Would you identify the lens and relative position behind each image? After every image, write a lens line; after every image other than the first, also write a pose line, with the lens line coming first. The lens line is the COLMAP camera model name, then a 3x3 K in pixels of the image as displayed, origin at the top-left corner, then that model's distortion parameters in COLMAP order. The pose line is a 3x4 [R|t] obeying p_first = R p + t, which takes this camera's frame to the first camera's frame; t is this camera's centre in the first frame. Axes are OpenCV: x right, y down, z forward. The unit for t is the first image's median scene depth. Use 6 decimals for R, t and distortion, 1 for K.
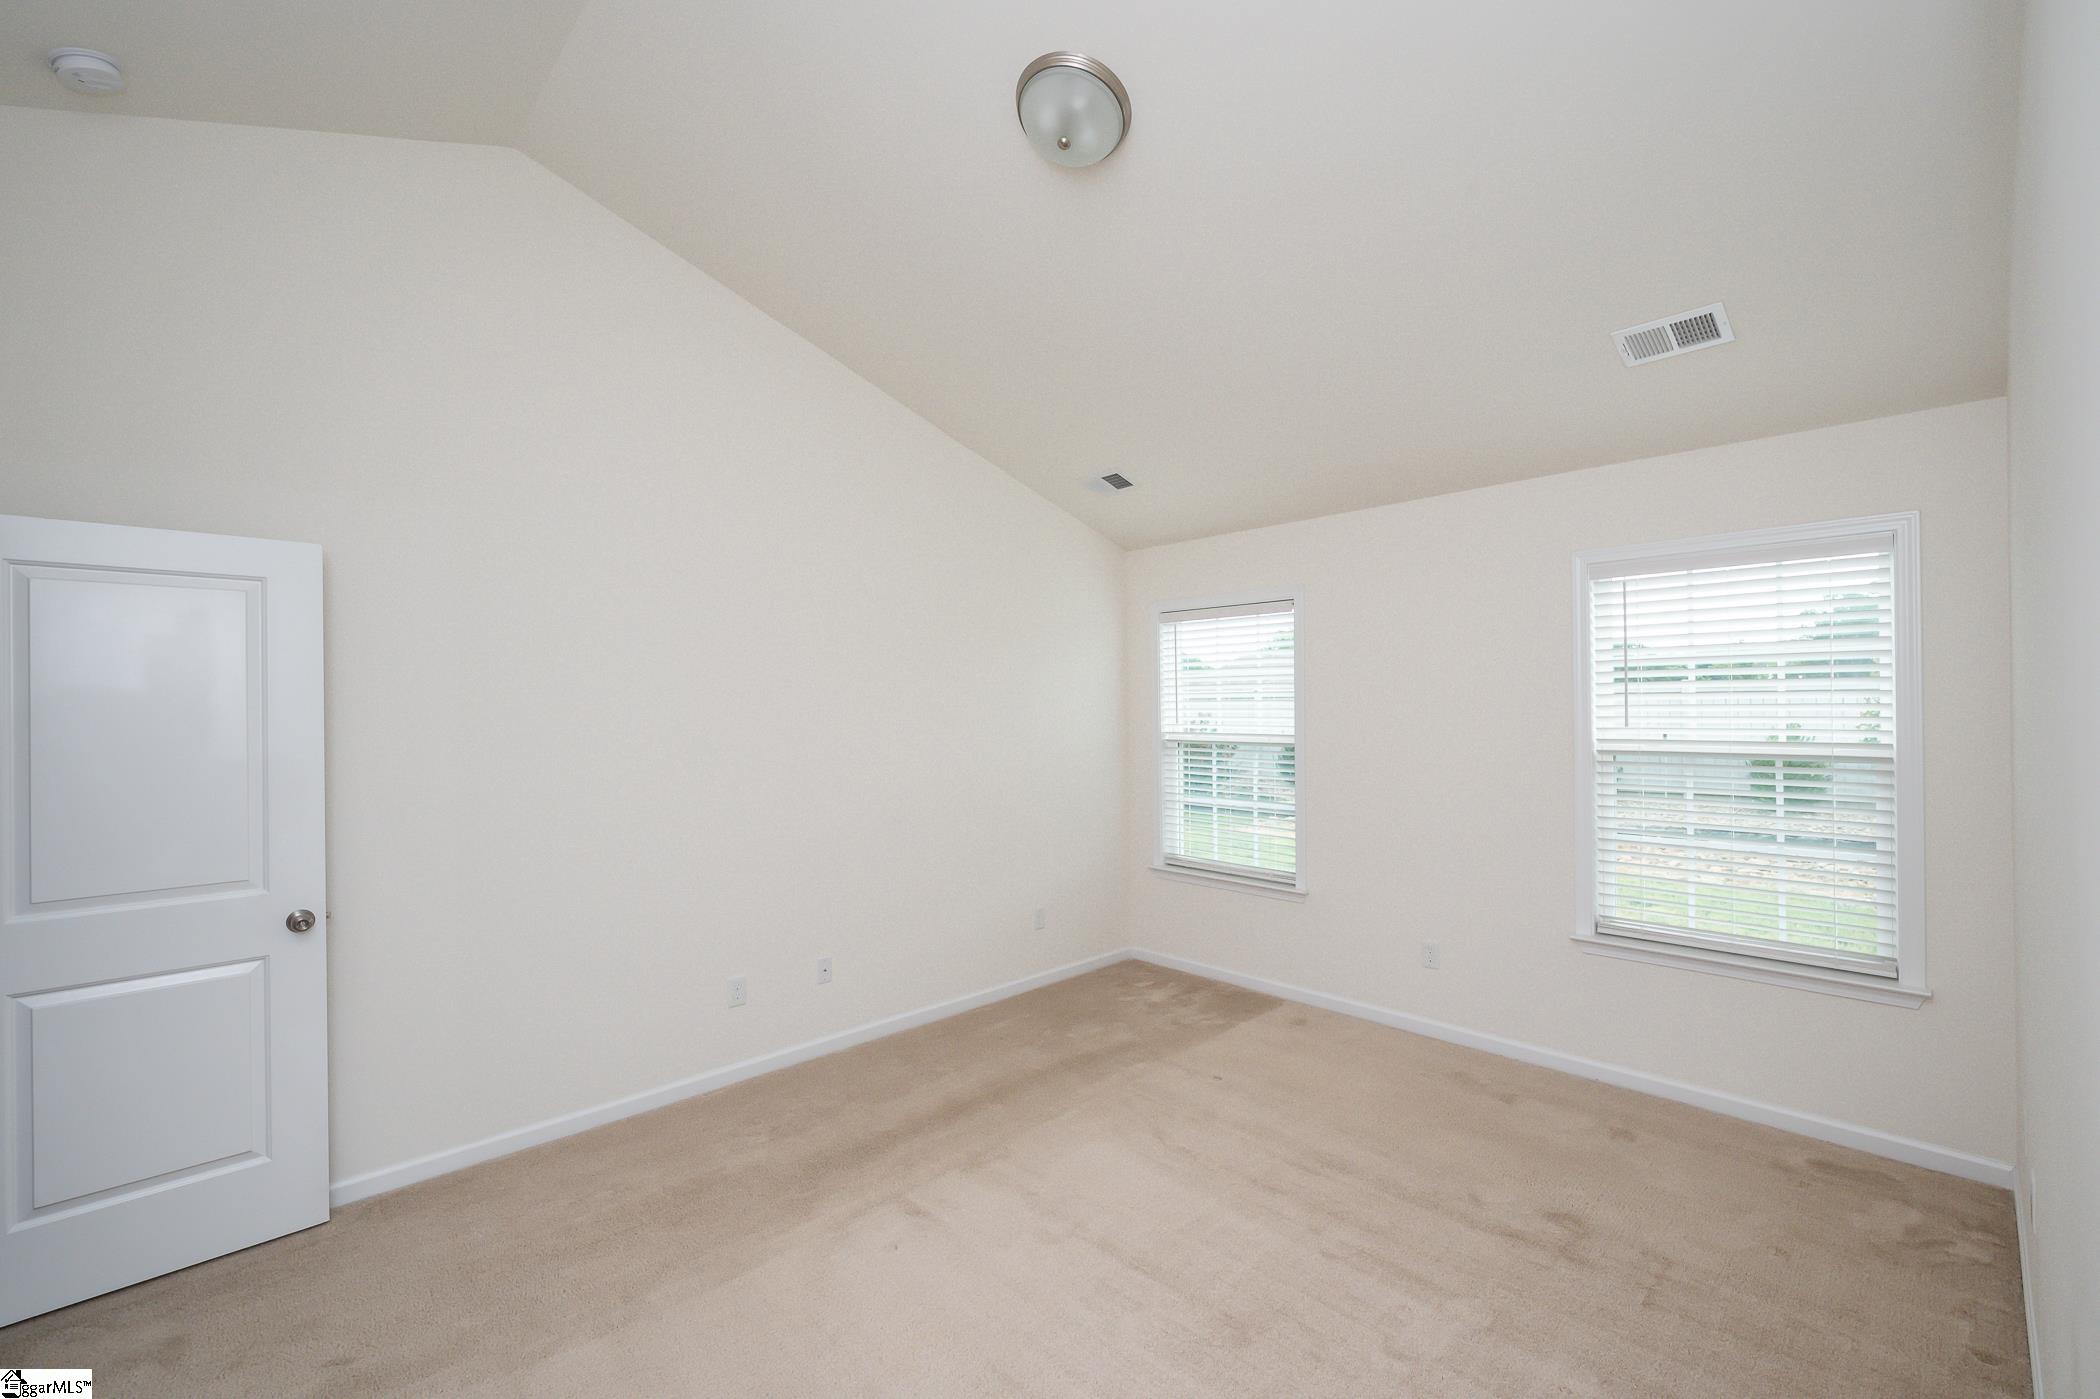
lens RADIAL K [[893.0, 0, 1063.1], [0, 893.0, 705.6], [0, 0, 1]] dist [0.001459, -0.000048]
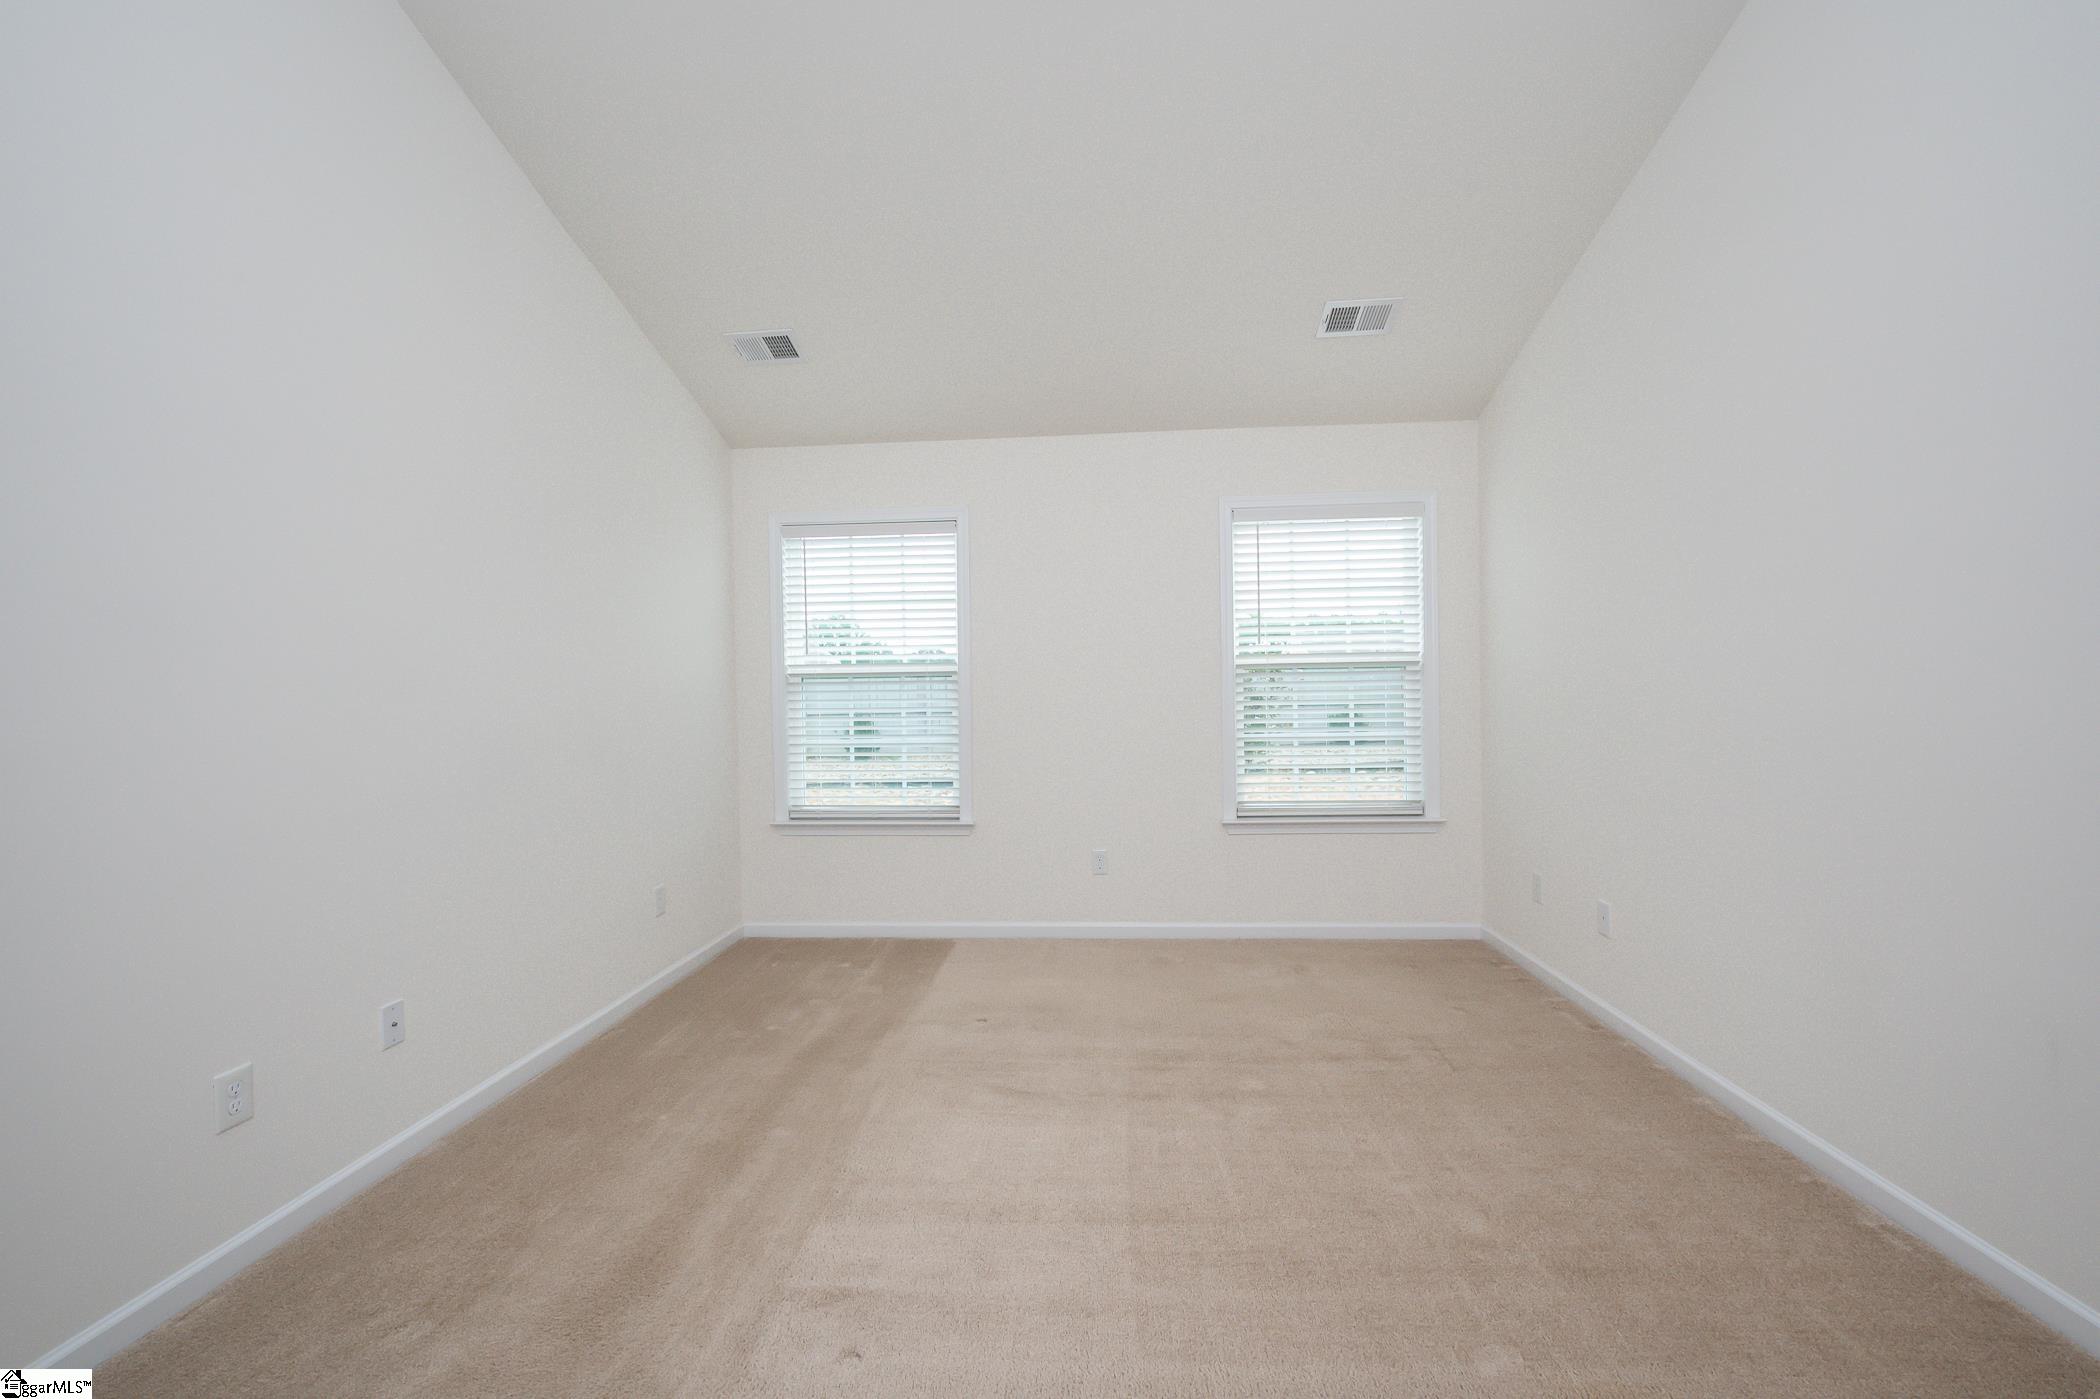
lens RADIAL K [[845.7, 0, 1063.0], [0, 845.7, 703.3], [0, 0, 1]] dist [-0.003866, 0.000164]
pose [[0.740829, -0.012143, 0.671584, -0.297574], [0.012072, 0.999916, 0.004763, 0.082461], [-0.671585, 0.004578, 0.740913, 0.275601]]
